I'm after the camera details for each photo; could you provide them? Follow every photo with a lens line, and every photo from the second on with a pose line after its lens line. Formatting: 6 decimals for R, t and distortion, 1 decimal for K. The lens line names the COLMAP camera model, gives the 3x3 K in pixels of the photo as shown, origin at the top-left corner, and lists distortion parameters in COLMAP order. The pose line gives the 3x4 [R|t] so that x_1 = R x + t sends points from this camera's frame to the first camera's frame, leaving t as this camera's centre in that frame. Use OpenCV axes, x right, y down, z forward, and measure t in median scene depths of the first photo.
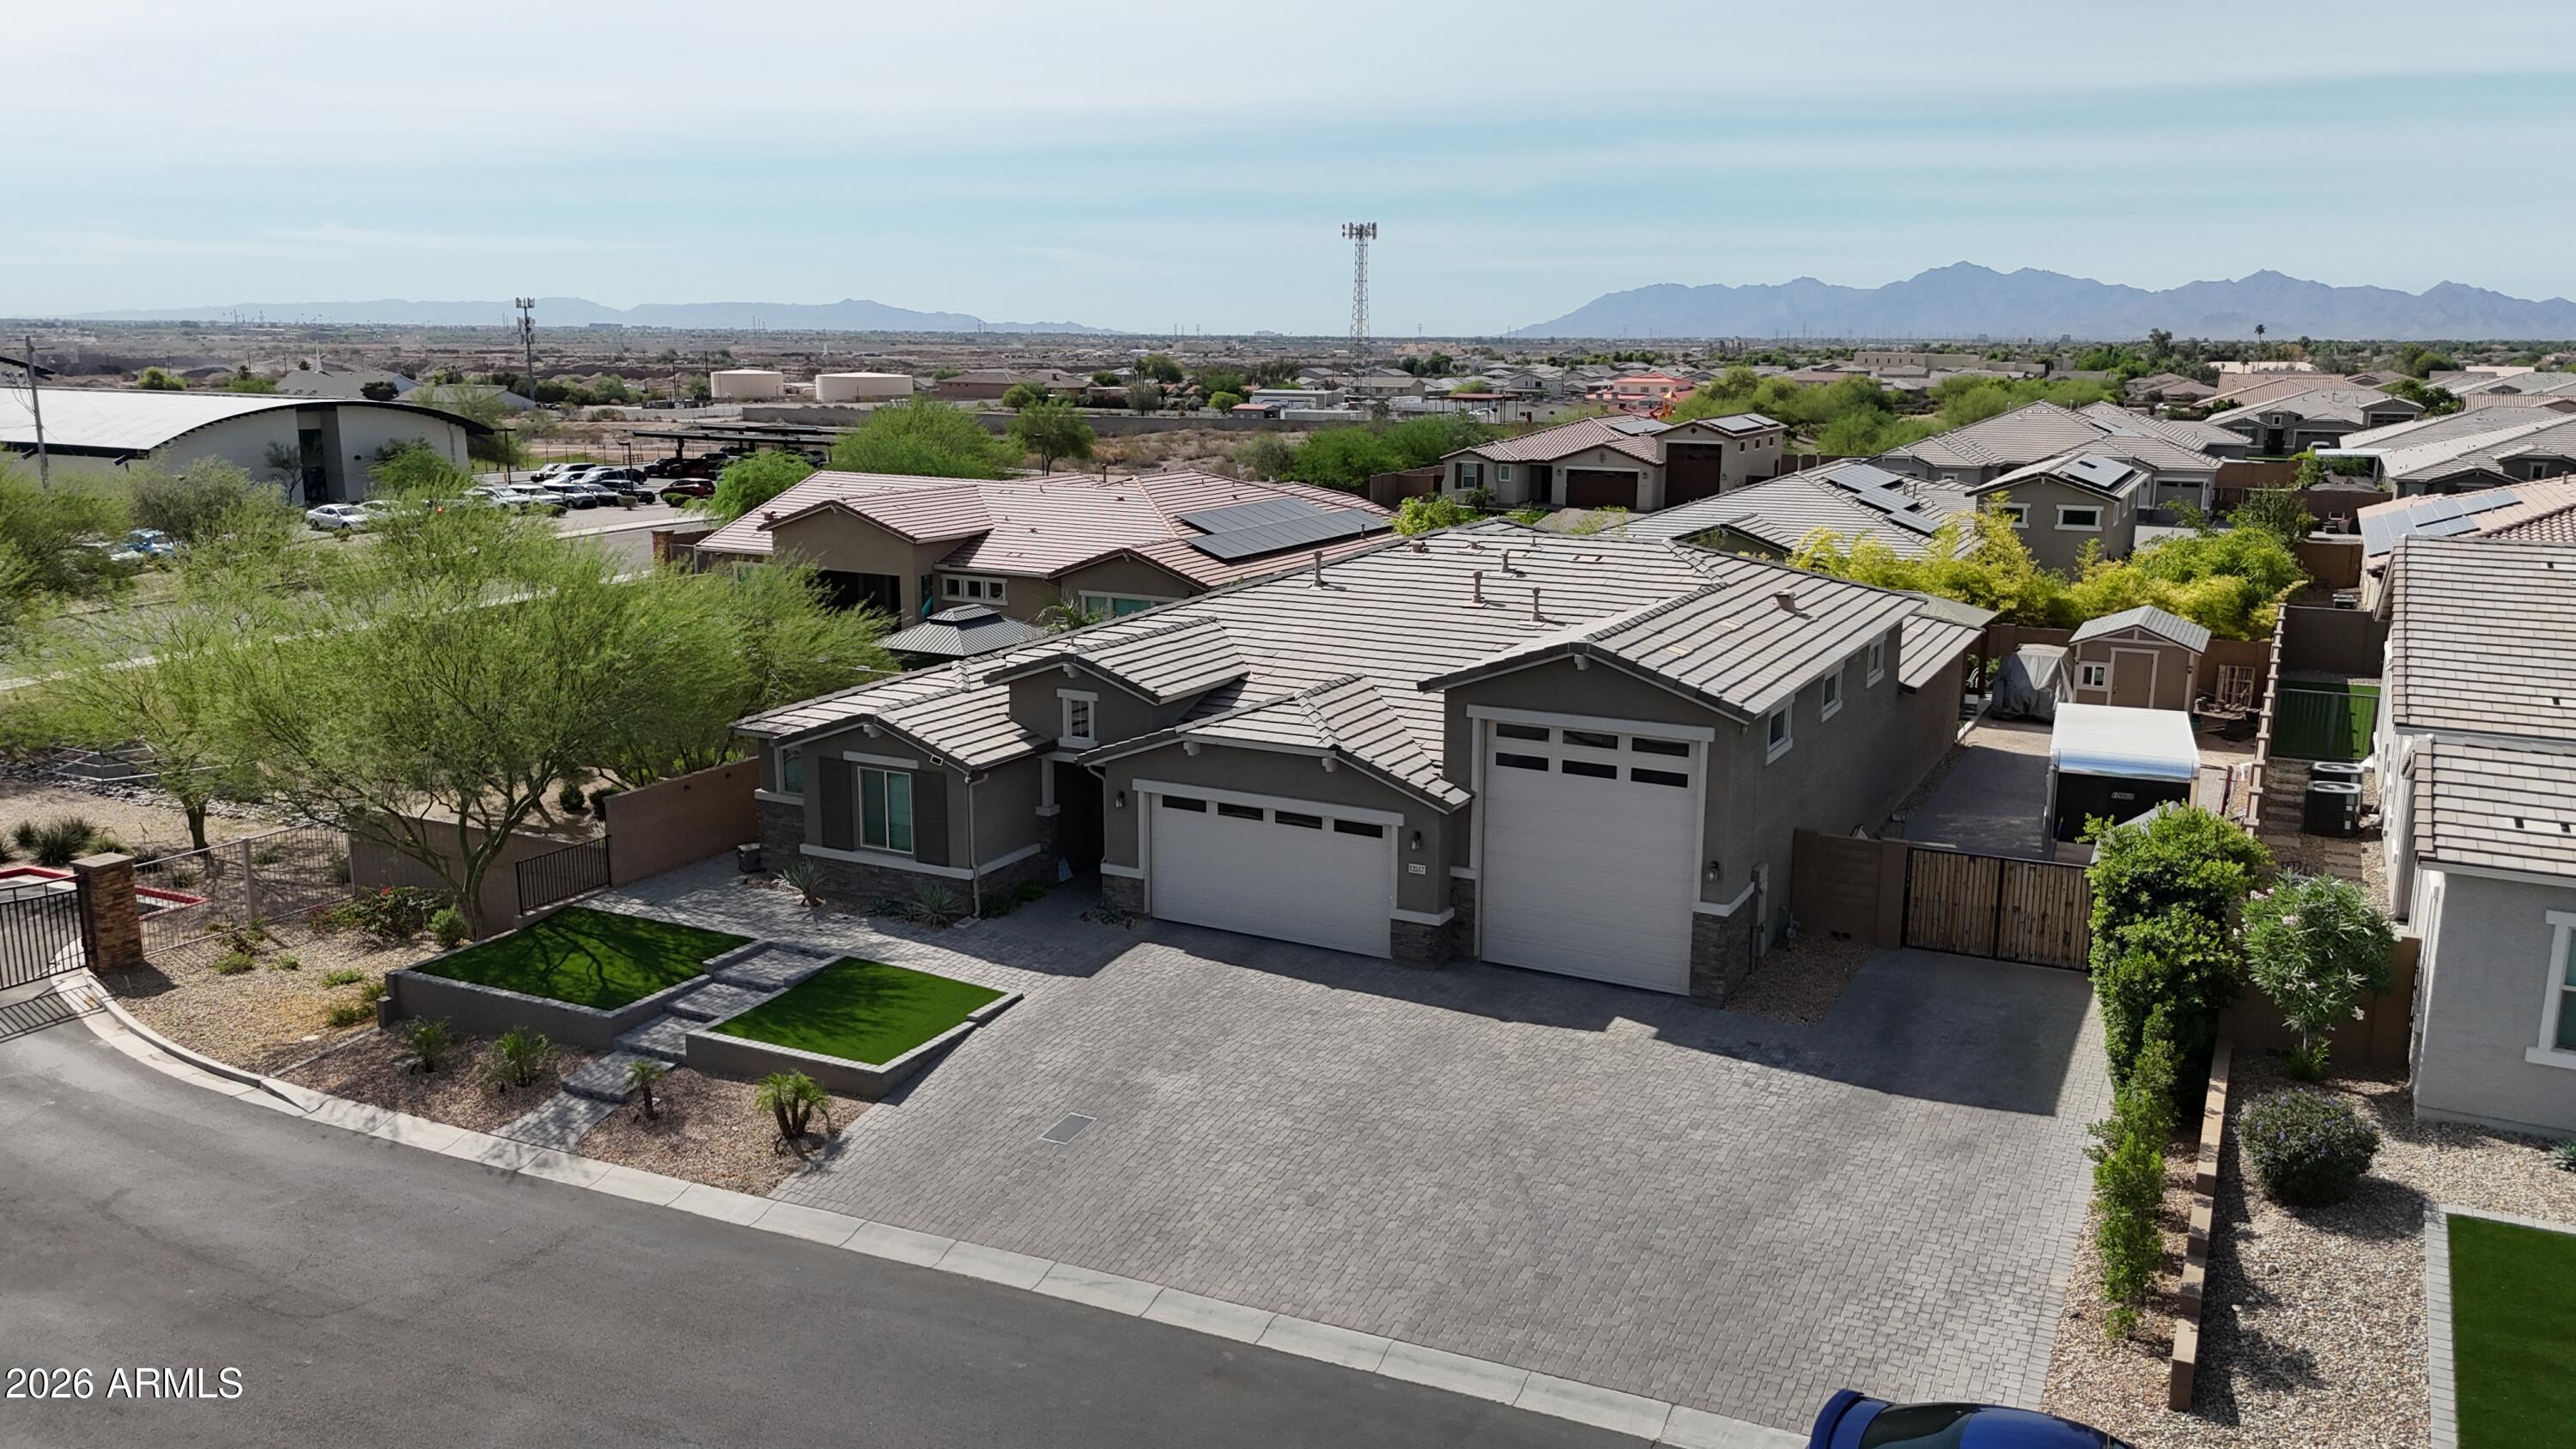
lens RADIAL K [[1905.4, 0, 1290.0], [0, 1905.4, 729.8], [0, 0, 1]] dist [0.057962, -0.027744]
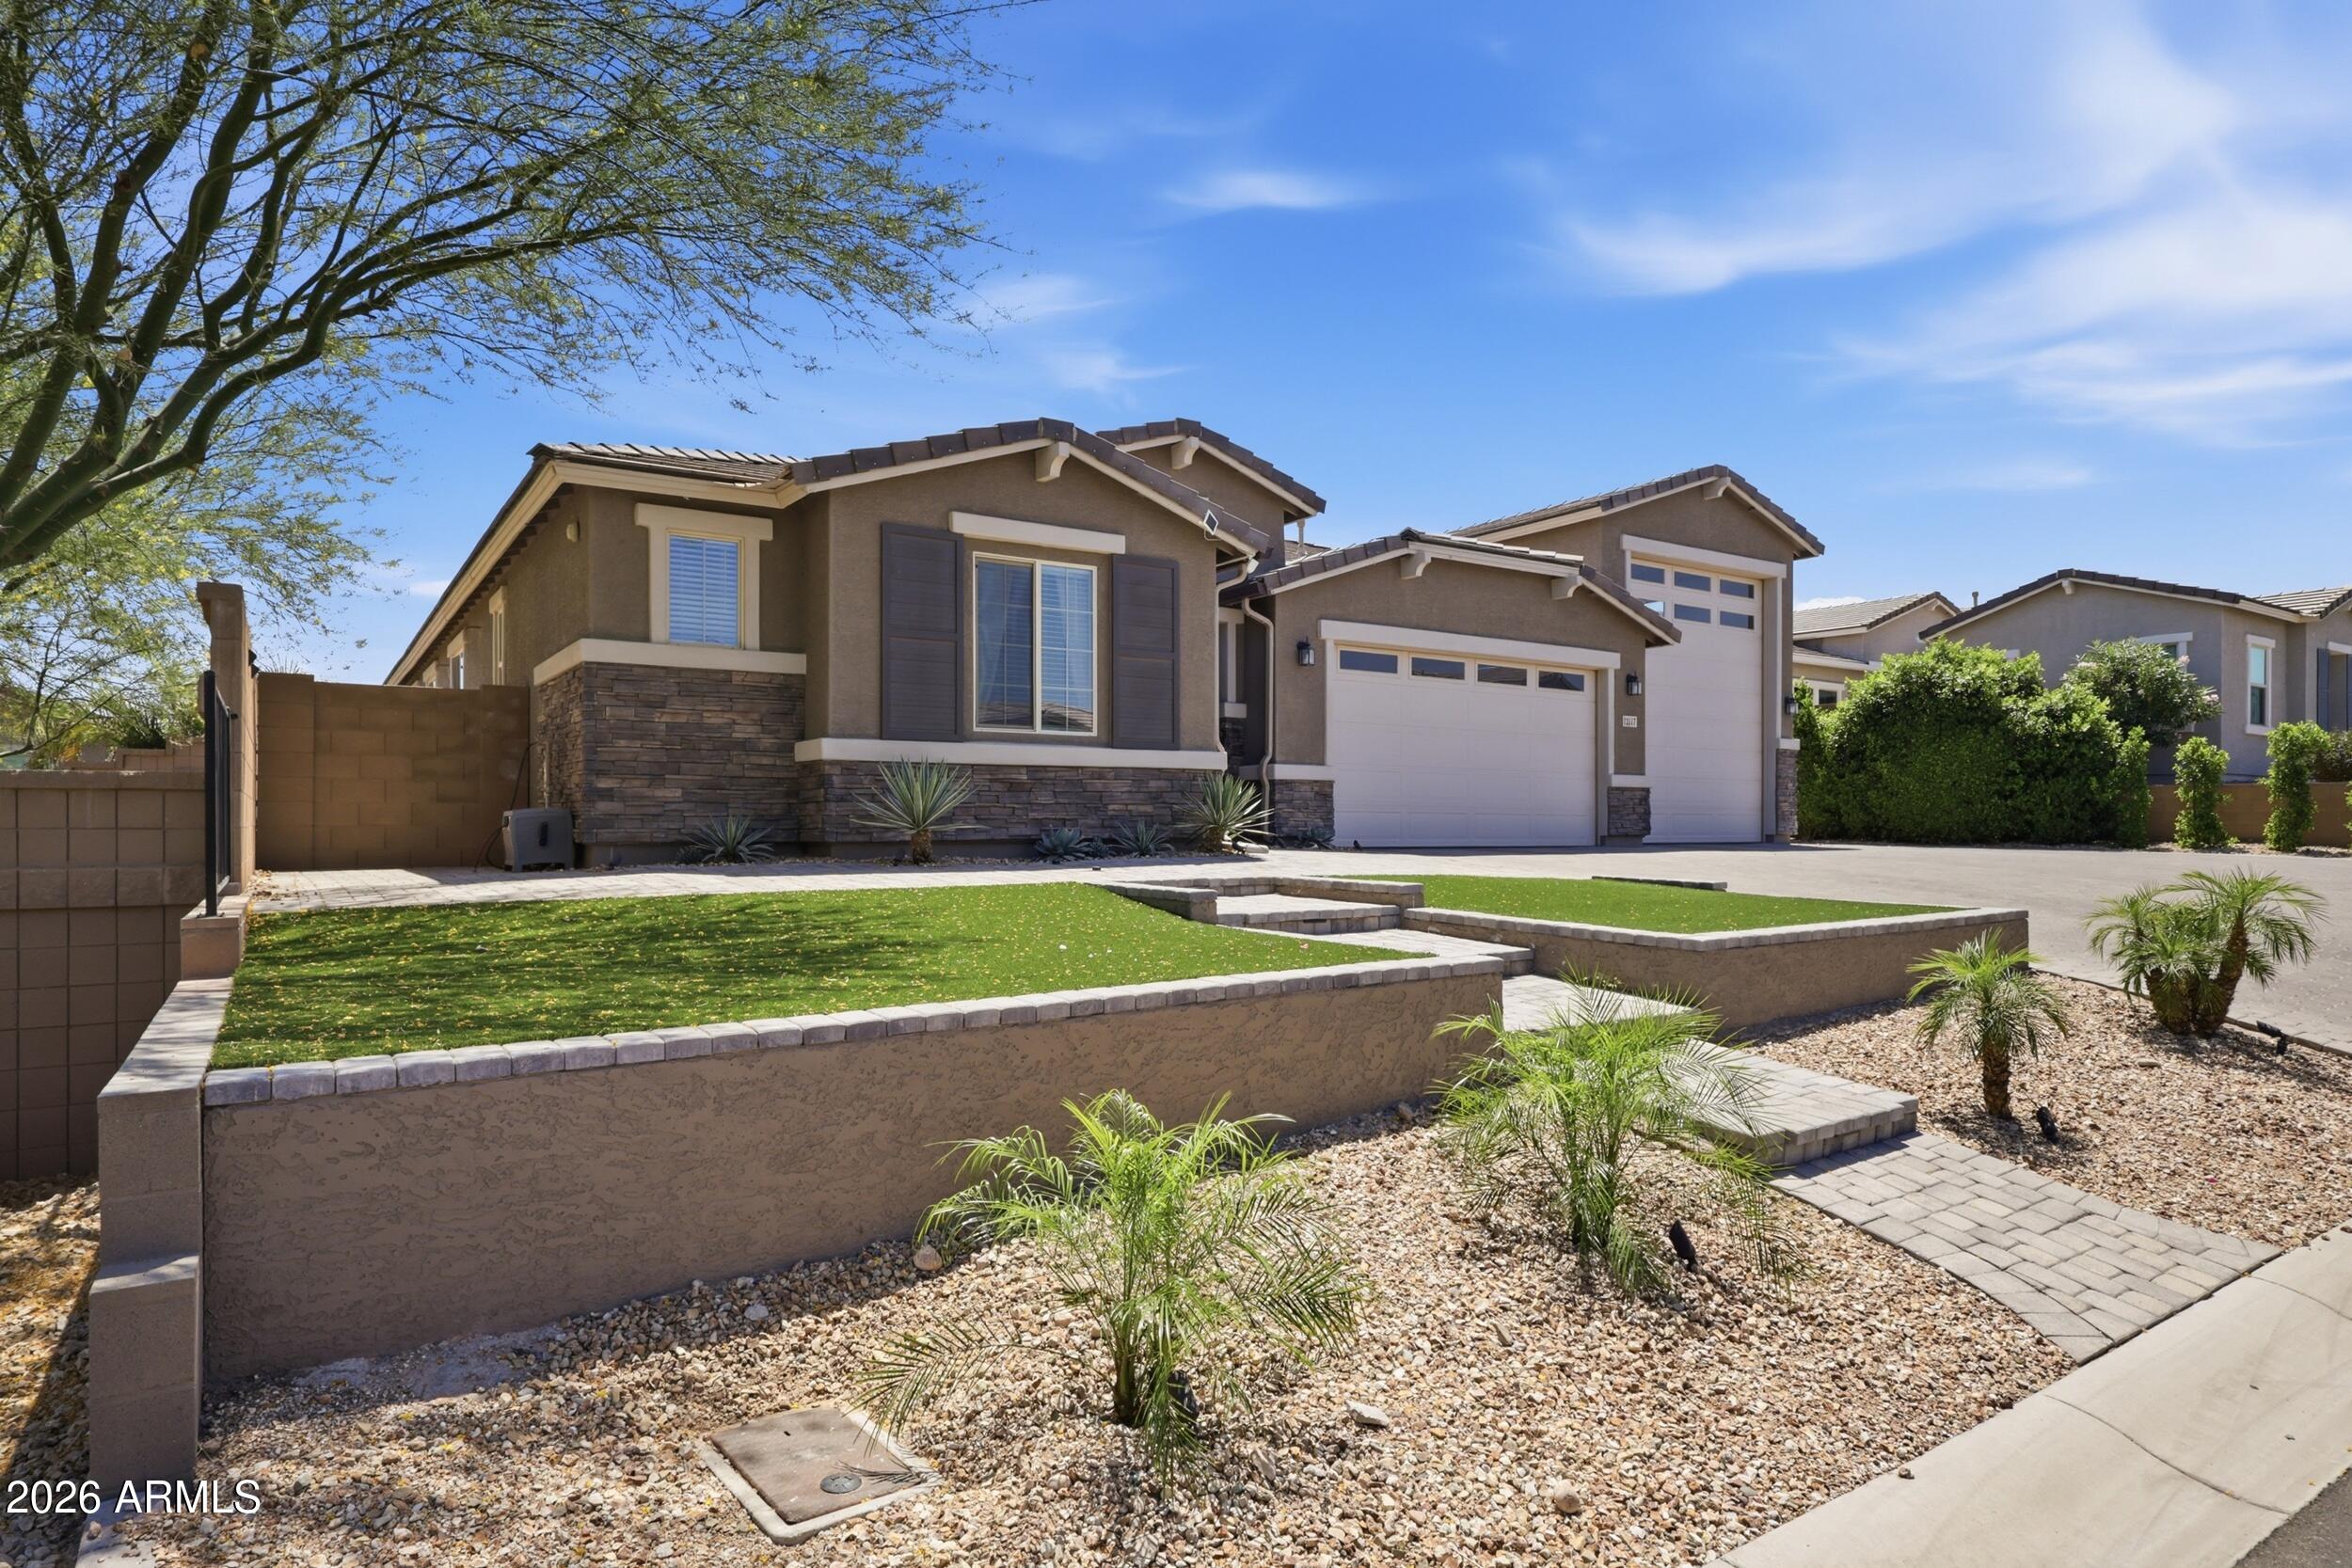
lens RADIAL K [[1313.3, 0, 1163.7], [0, 1313.3, 820.2], [0, 0, 1]] dist [0.017803, 0.000000]
pose [[0.479106, -0.004072, 0.877747, -0.497468], [0.176169, 0.980088, -0.091613, 0.123282], [-0.859896, 0.198524, 0.470283, 0.851591]]
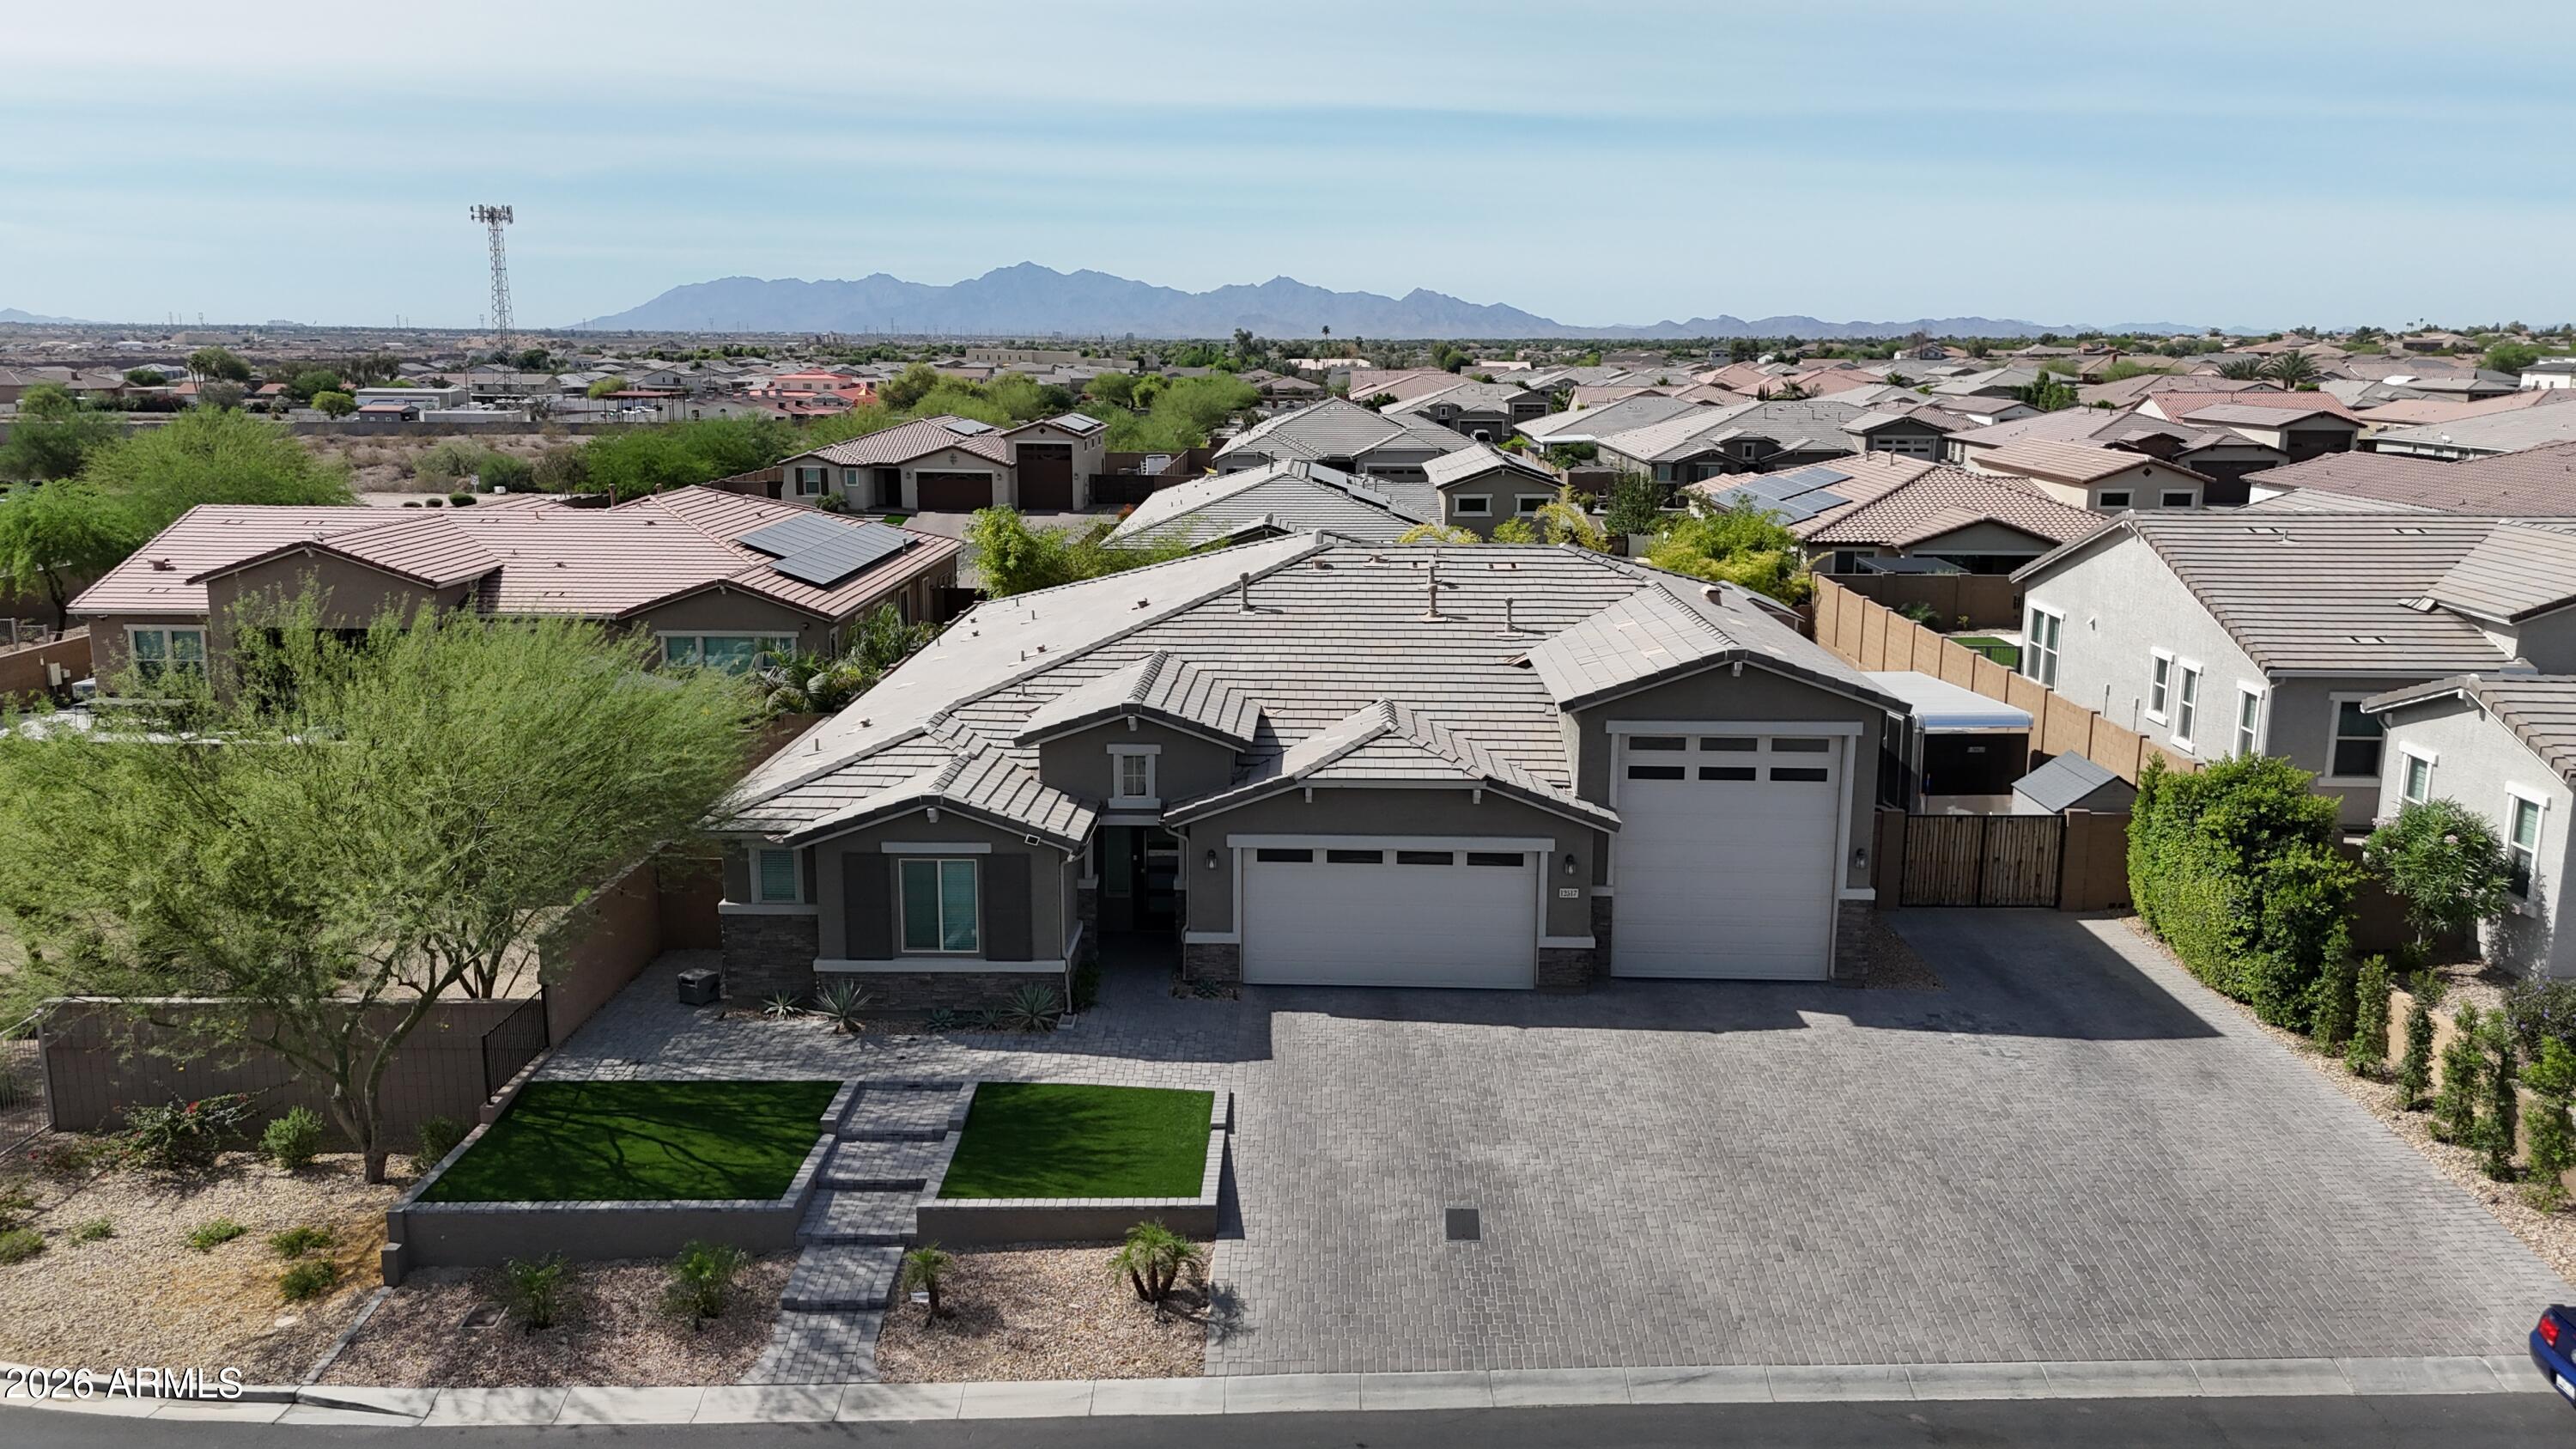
lens RADIAL K [[1905.4, 0, 1281.3], [0, 1905.4, 728.2], [0, 0, 1]] dist [0.057962, -0.027744]
pose [[0.894523, -0.091230, 0.437614, -0.453096], [0.090411, 0.995645, 0.022755, -0.043523], [-0.437784, 0.019211, 0.898875, 0.171063]]
